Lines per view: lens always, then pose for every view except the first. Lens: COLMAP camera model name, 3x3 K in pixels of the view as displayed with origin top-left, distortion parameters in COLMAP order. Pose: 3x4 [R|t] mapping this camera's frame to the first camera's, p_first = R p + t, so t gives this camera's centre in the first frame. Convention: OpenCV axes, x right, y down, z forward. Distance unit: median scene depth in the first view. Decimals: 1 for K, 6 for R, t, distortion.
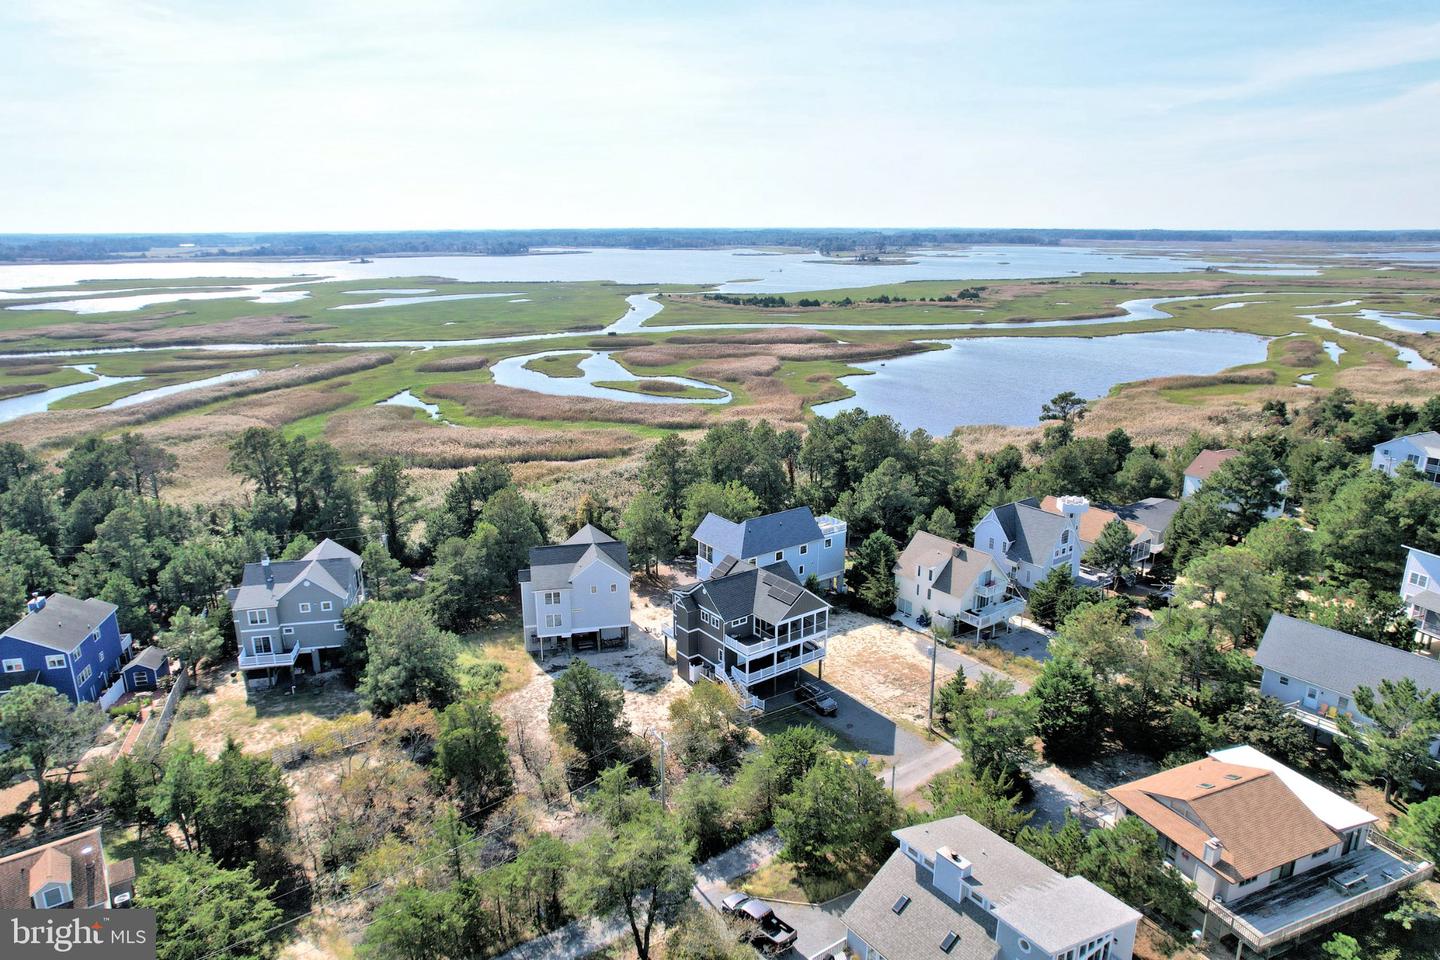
lens RADIAL K [[916.8, 0, 714.6], [0, 916.8, 483.0], [0, 0, 1]] dist [-0.068458, 0.059980]
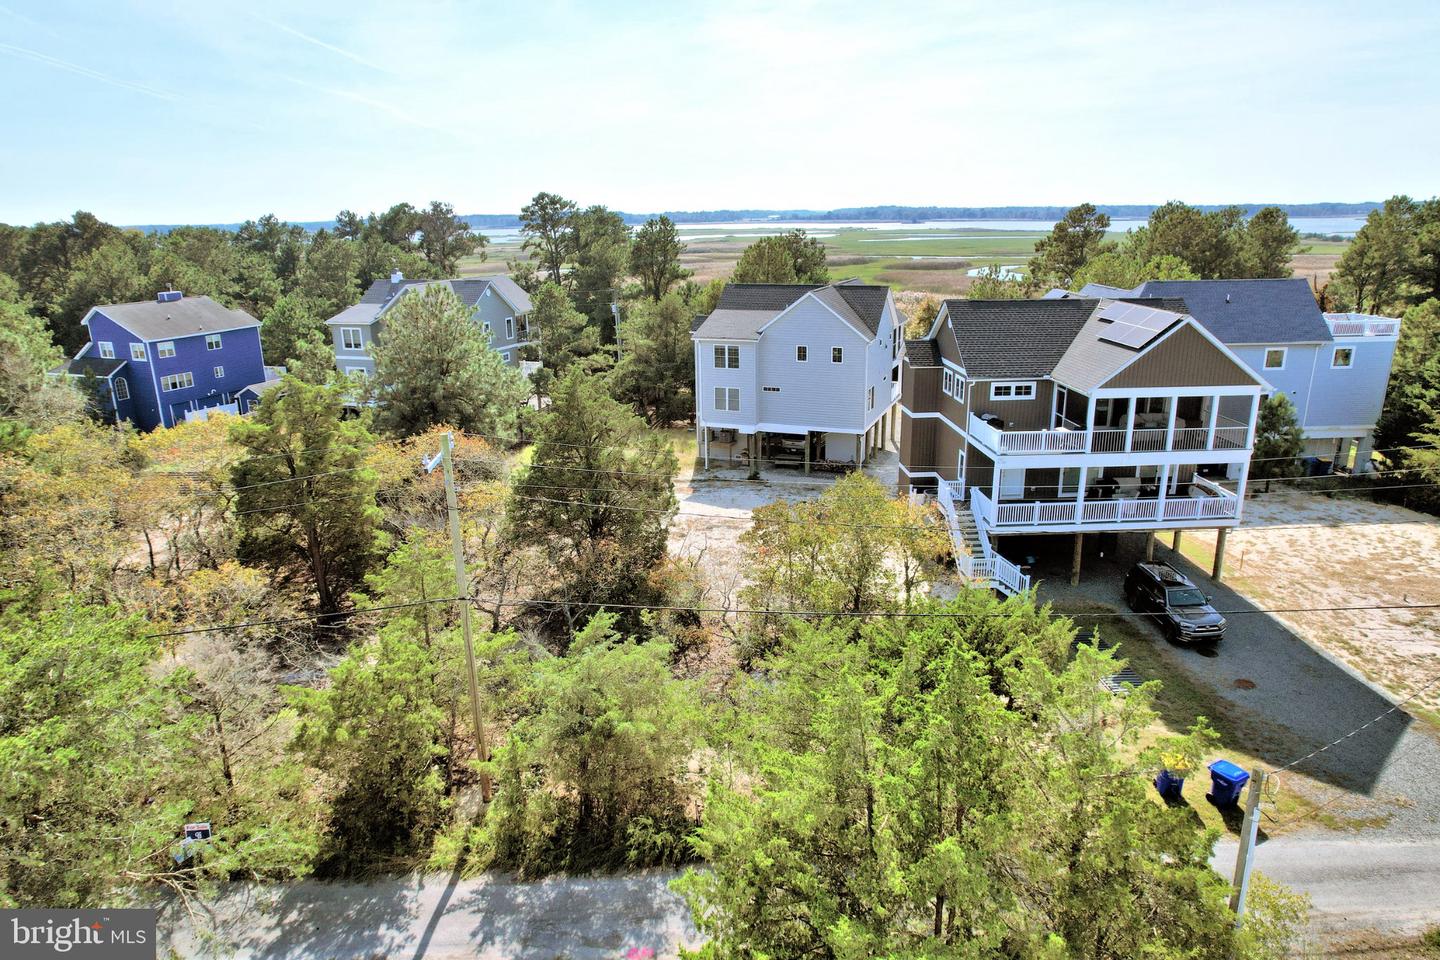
lens RADIAL K [[916.8, 0, 714.6], [0, 916.8, 483.0], [0, 0, 1]] dist [-0.068458, 0.059980]
pose [[0.832111, 0.145857, -0.535086, 0.052777], [-0.136759, 0.988969, 0.056905, 0.068999], [0.537483, 0.025827, 0.842879, 0.208203]]
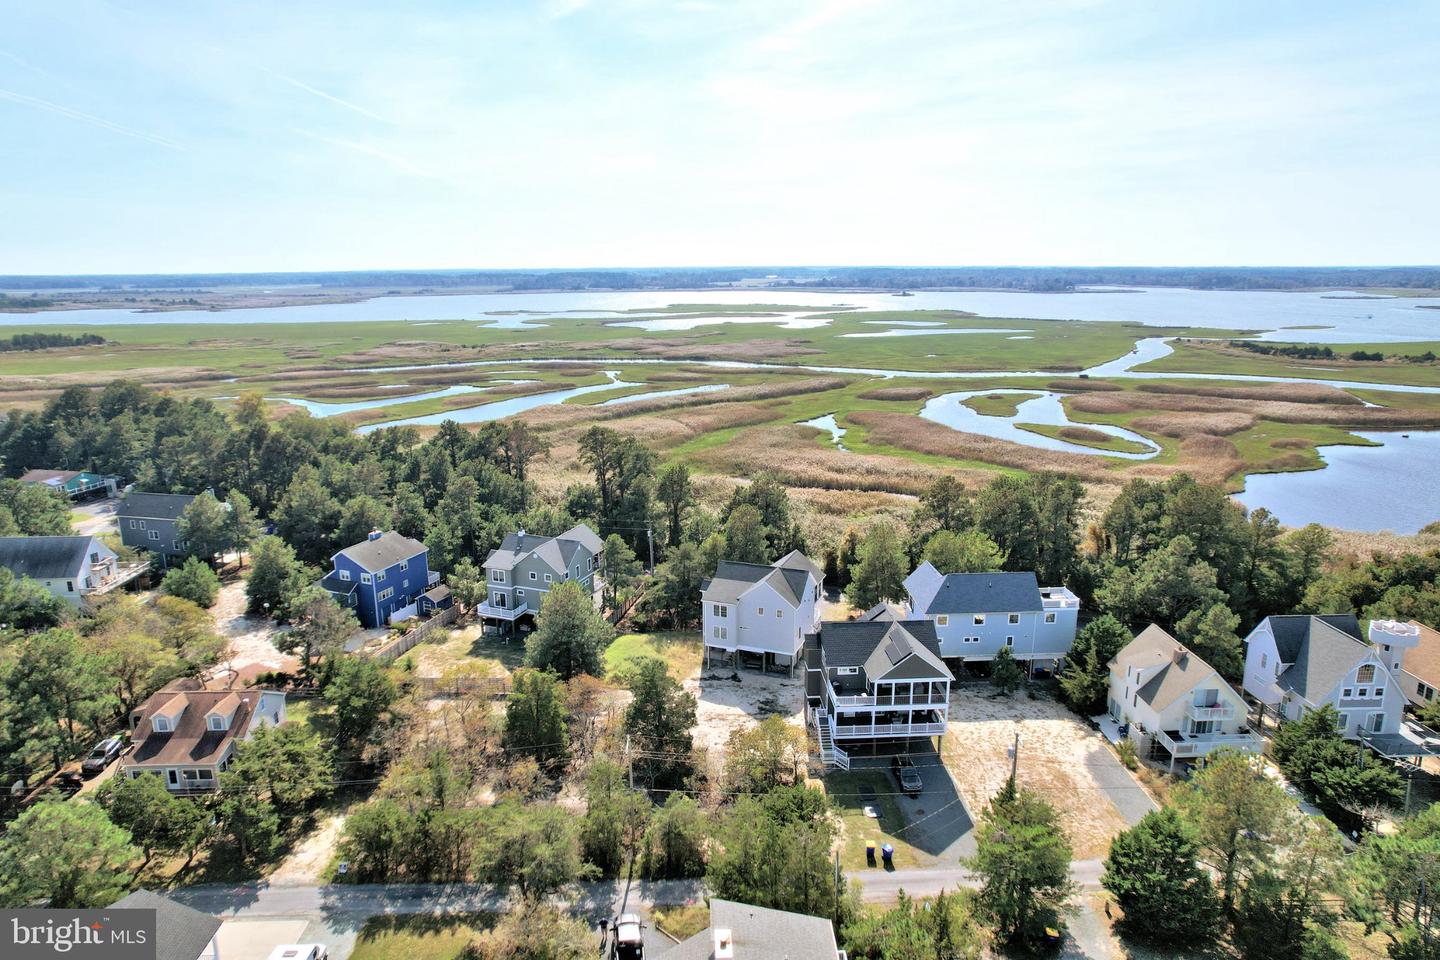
lens RADIAL K [[916.8, 0, 714.6], [0, 916.8, 483.0], [0, 0, 1]] dist [-0.068458, 0.059980]
pose [[0.832754, 0.125907, -0.539137, 0.144853], [-0.146040, 0.989264, 0.005453, -0.009166], [0.534035, 0.074194, 0.842201, 0.043031]]
